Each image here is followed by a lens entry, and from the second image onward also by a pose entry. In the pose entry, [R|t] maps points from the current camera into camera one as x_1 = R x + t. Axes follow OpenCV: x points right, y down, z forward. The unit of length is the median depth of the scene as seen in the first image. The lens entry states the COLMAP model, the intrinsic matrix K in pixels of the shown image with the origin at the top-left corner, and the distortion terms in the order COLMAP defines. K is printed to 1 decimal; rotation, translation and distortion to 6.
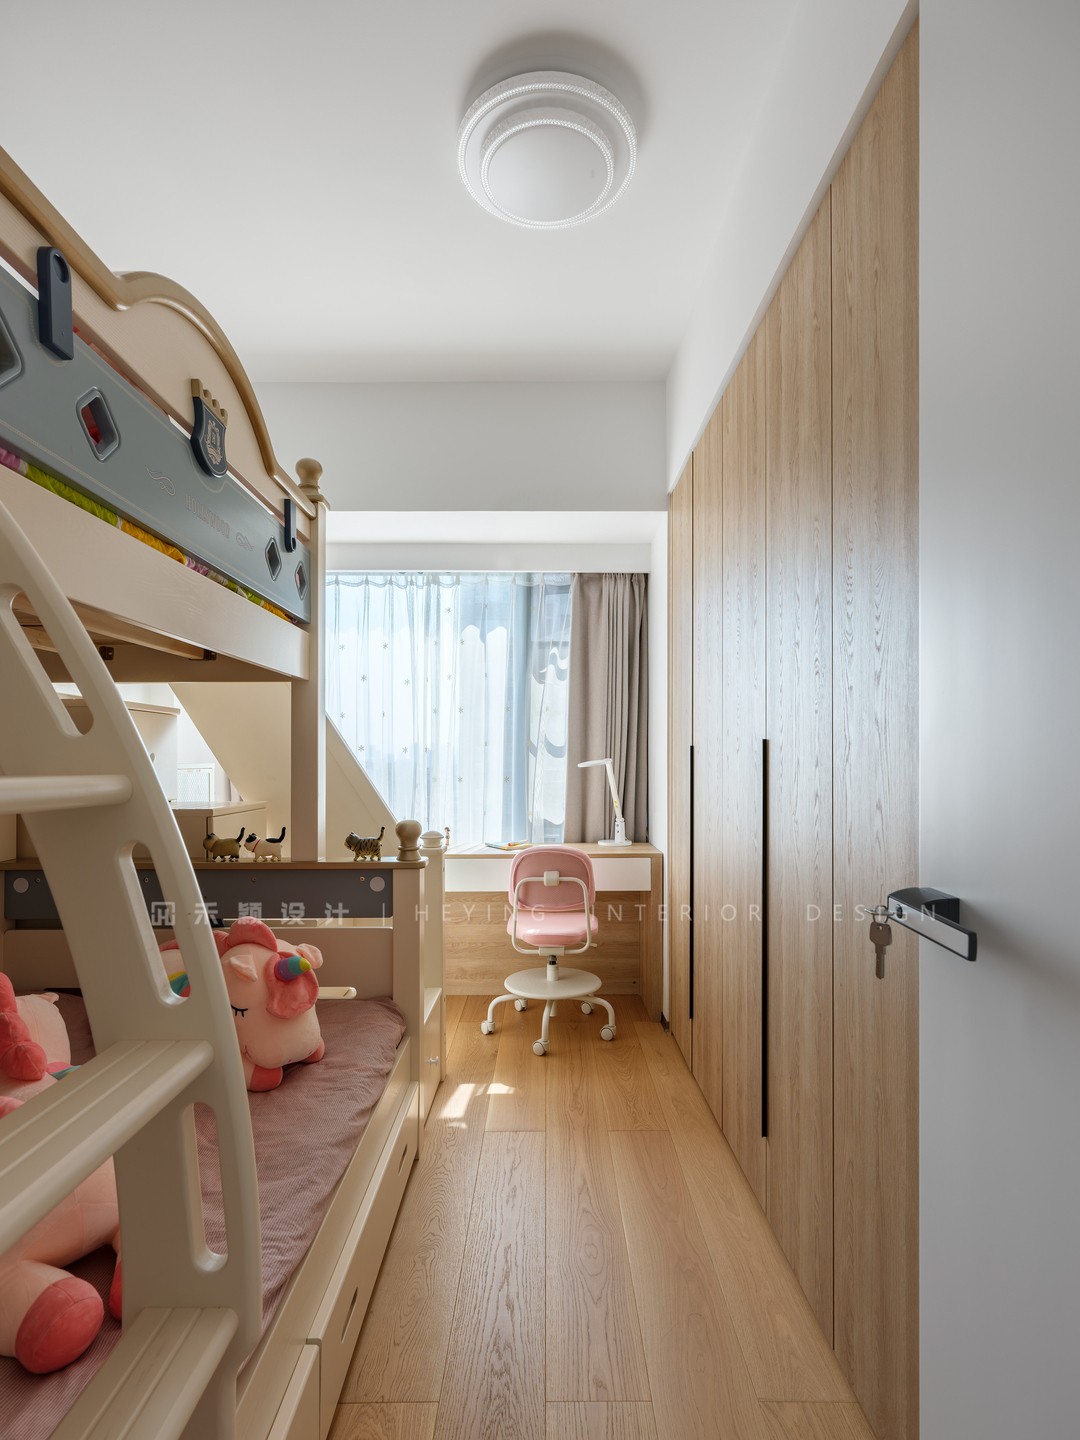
lens RADIAL K [[668.2, 0, 540.5], [0, 668.2, 763.9], [0, 0, 1]] dist [0.003745, -0.000439]
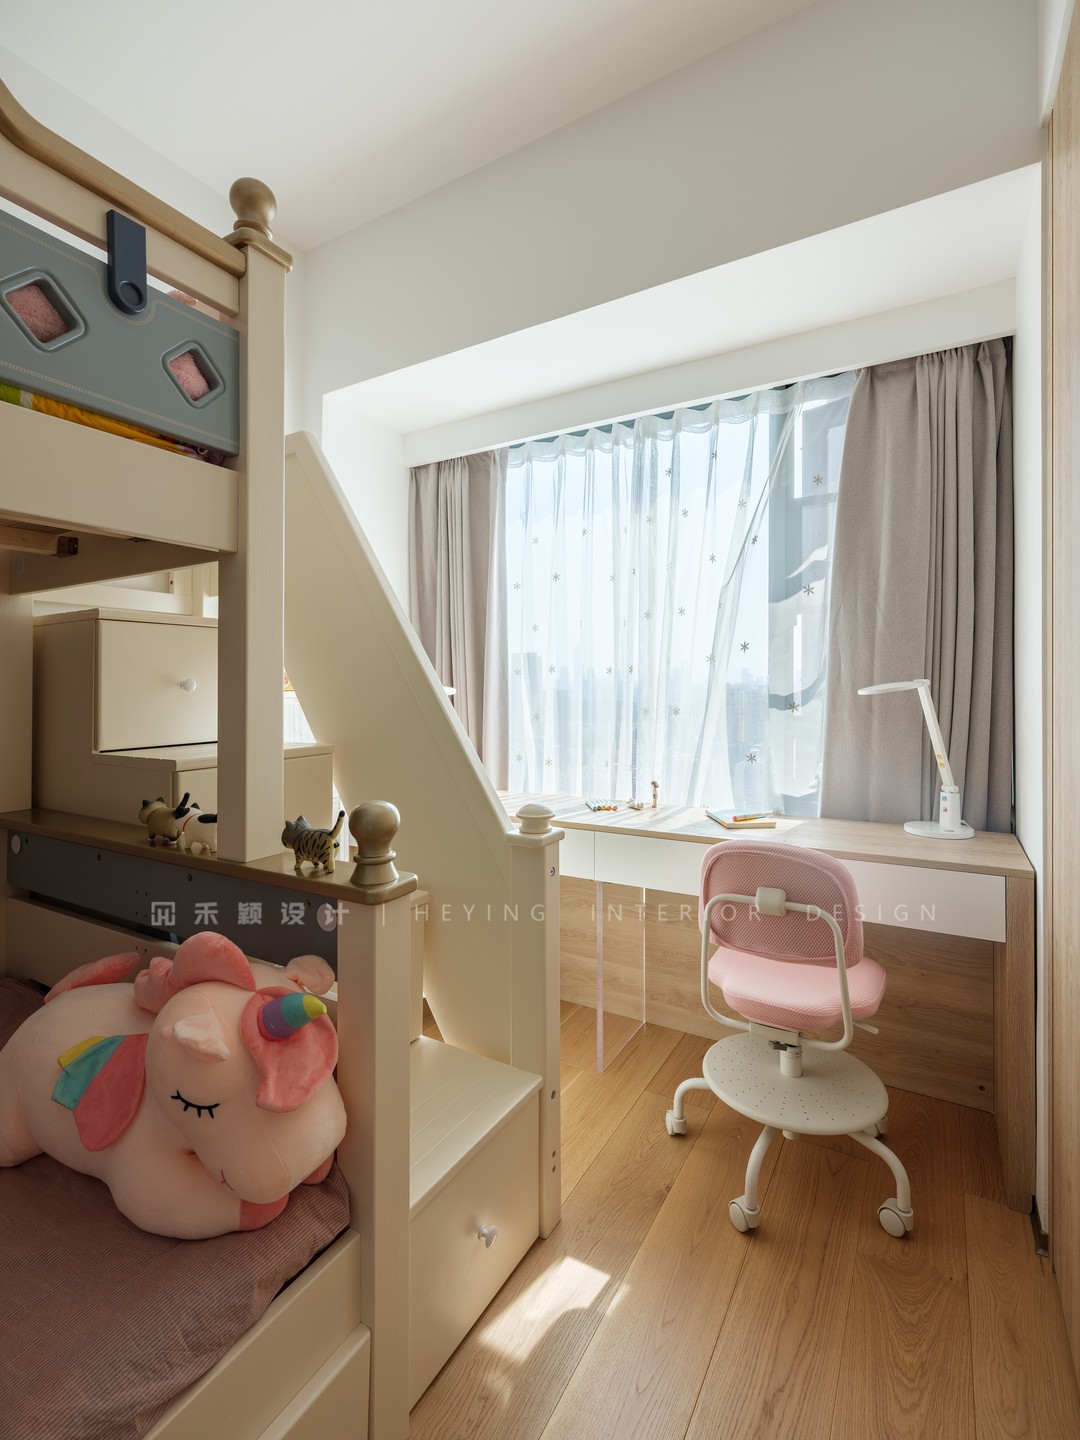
lens RADIAL K [[668.2, 0, 529.9], [0, 668.2, 690.4], [0, 0, 1]] dist [0.003745, -0.000439]
pose [[0.867636, -0.004417, -0.497181, 0.111614], [0.006879, 0.999971, 0.003121, -0.002701], [0.497153, -0.006128, 0.867641, 0.409798]]
